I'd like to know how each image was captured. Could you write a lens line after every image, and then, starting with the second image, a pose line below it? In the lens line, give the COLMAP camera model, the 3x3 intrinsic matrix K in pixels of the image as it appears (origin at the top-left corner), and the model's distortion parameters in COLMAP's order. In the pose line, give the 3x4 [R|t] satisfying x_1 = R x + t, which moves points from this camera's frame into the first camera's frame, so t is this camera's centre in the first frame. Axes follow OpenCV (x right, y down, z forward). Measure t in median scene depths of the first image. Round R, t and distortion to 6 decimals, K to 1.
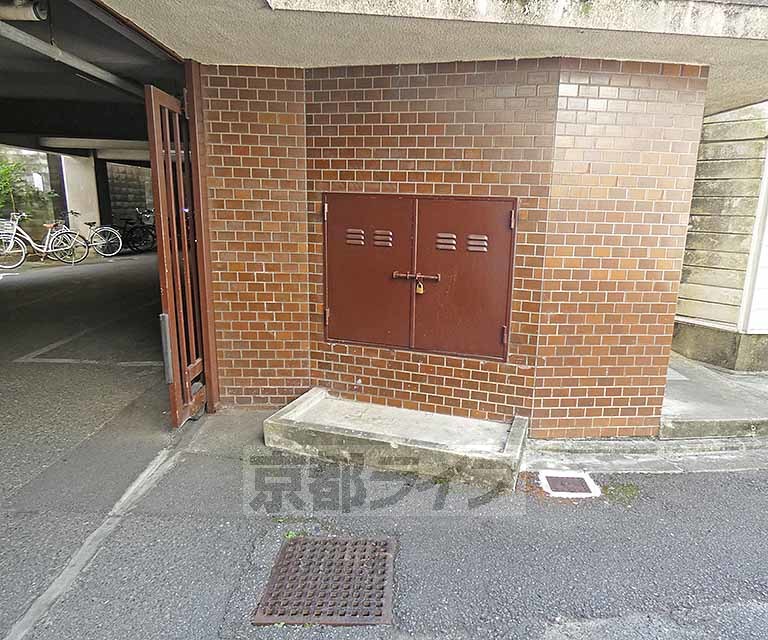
lens RADIAL K [[512.6, 0, 385.7], [0, 512.6, 317.8], [0, 0, 1]] dist [-0.008050, -0.000480]
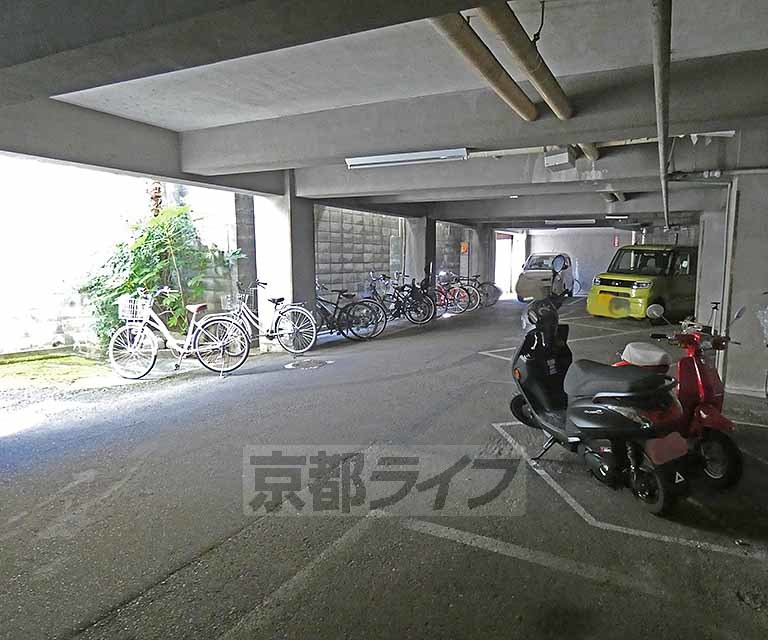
lens RADIAL K [[512.6, 0, 384.6], [0, 512.6, 319.5], [0, 0, 1]] dist [-0.008050, -0.000480]
pose [[0.870538, 0.031804, -0.491073, -0.160276], [-0.083057, 0.993089, -0.082921, -0.121391], [0.485042, 0.112973, 0.867163, 0.531698]]
